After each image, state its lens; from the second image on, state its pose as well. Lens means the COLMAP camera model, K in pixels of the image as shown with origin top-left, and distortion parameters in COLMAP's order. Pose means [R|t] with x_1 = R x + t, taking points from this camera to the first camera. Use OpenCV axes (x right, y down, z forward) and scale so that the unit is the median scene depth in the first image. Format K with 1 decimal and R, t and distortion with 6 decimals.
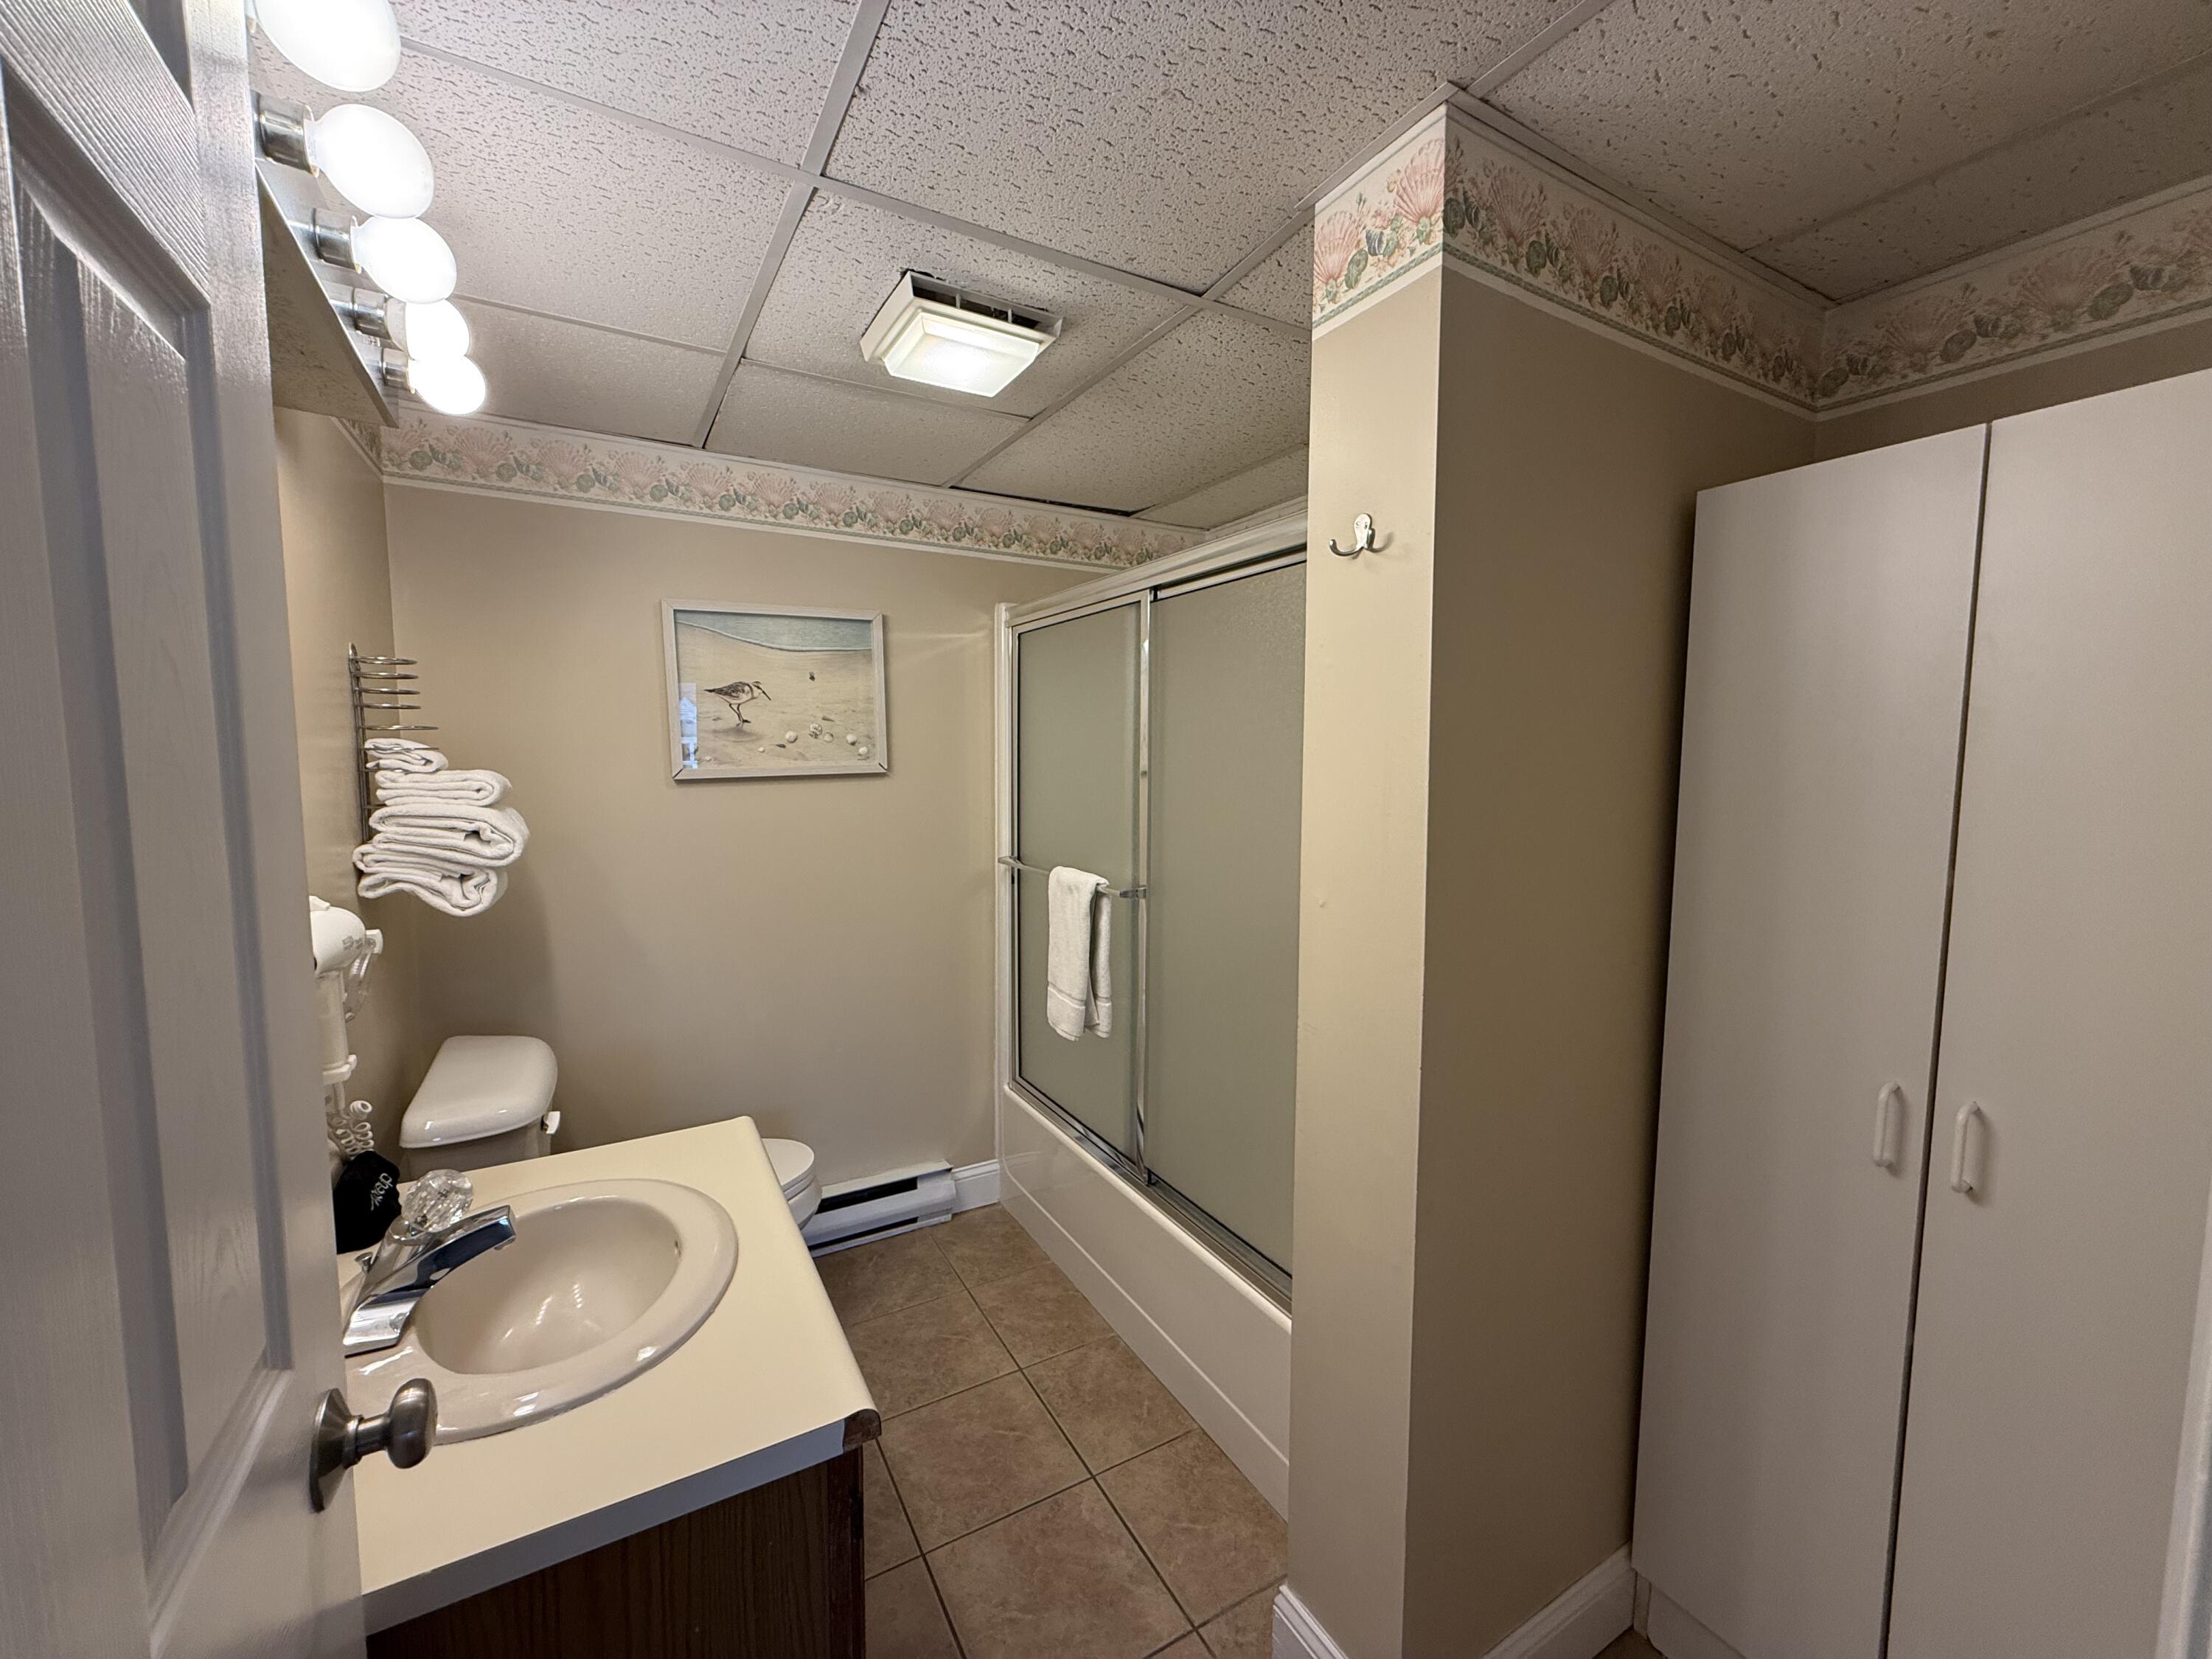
lens RADIAL K [[880.8, 0, 1104.4], [0, 880.8, 829.0], [0, 0, 1]] dist [-0.000715, 0.000031]
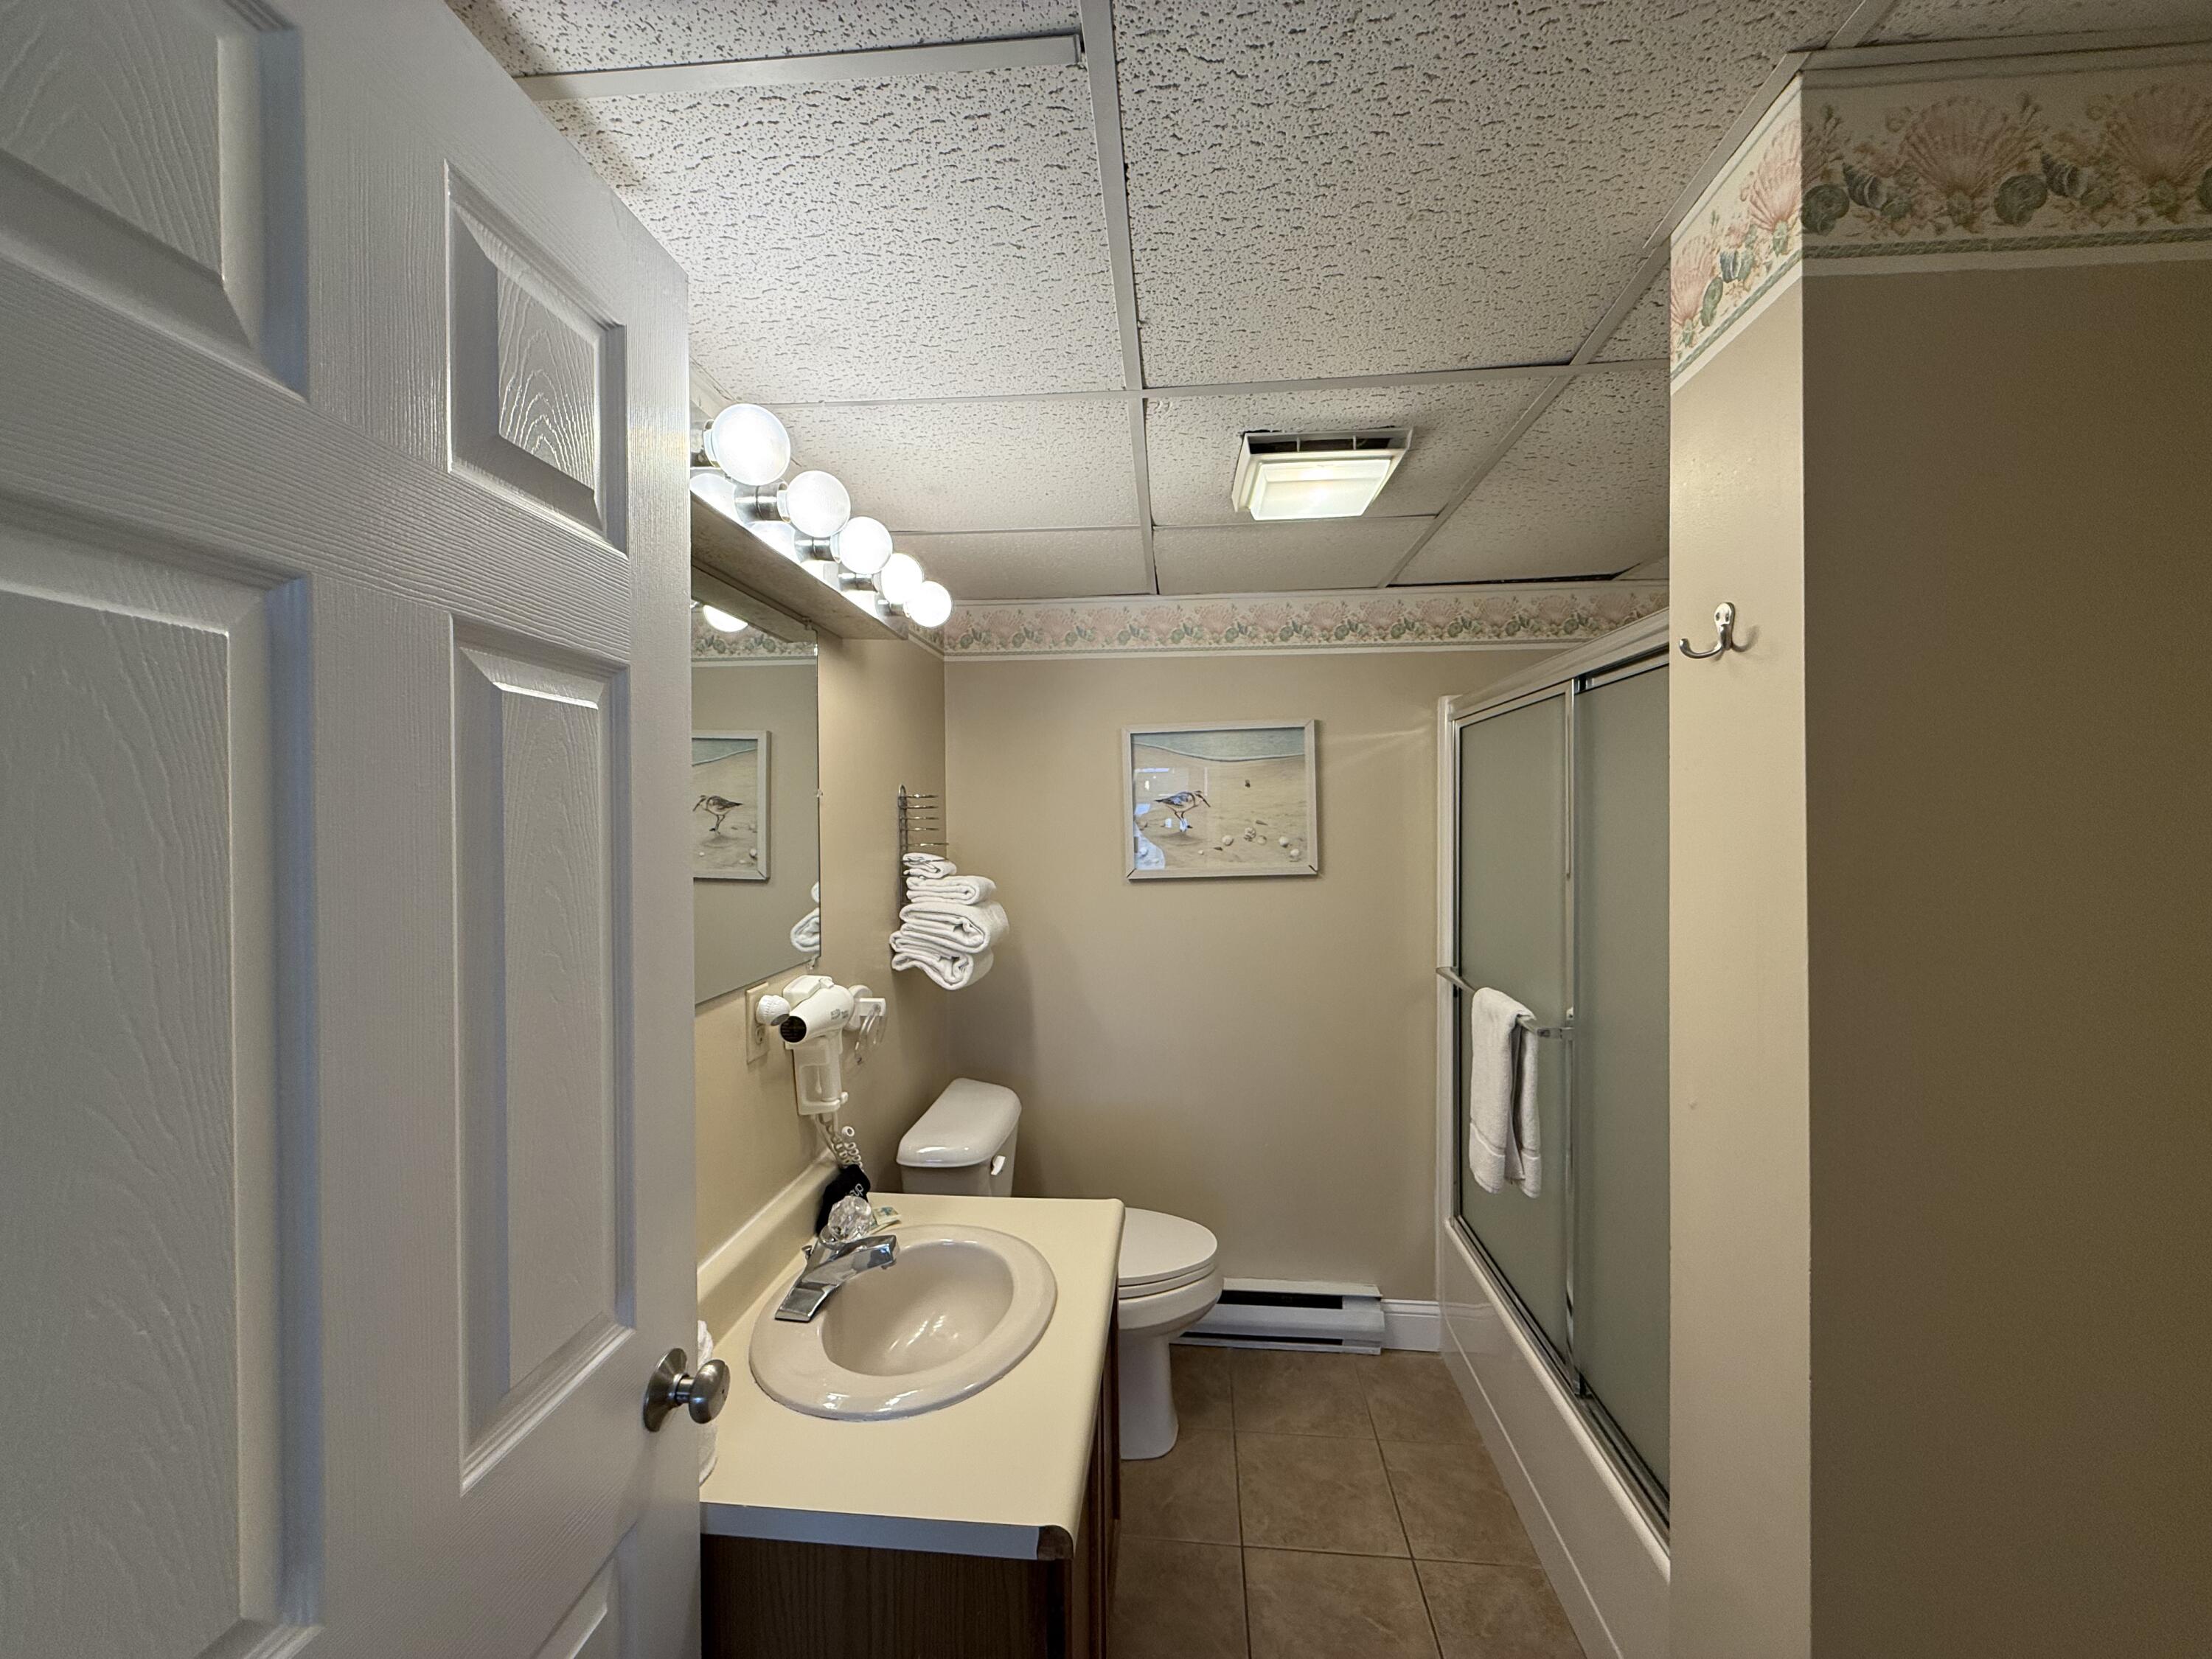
lens RADIAL K [[880.8, 0, 1101.4], [0, 880.8, 827.8], [0, 0, 1]] dist [-0.000715, 0.000031]
pose [[0.814013, -0.004827, -0.580826, 0.213499], [-0.040481, 0.997063, -0.065020, -0.064242], [0.579434, 0.076440, 0.811427, 0.052691]]
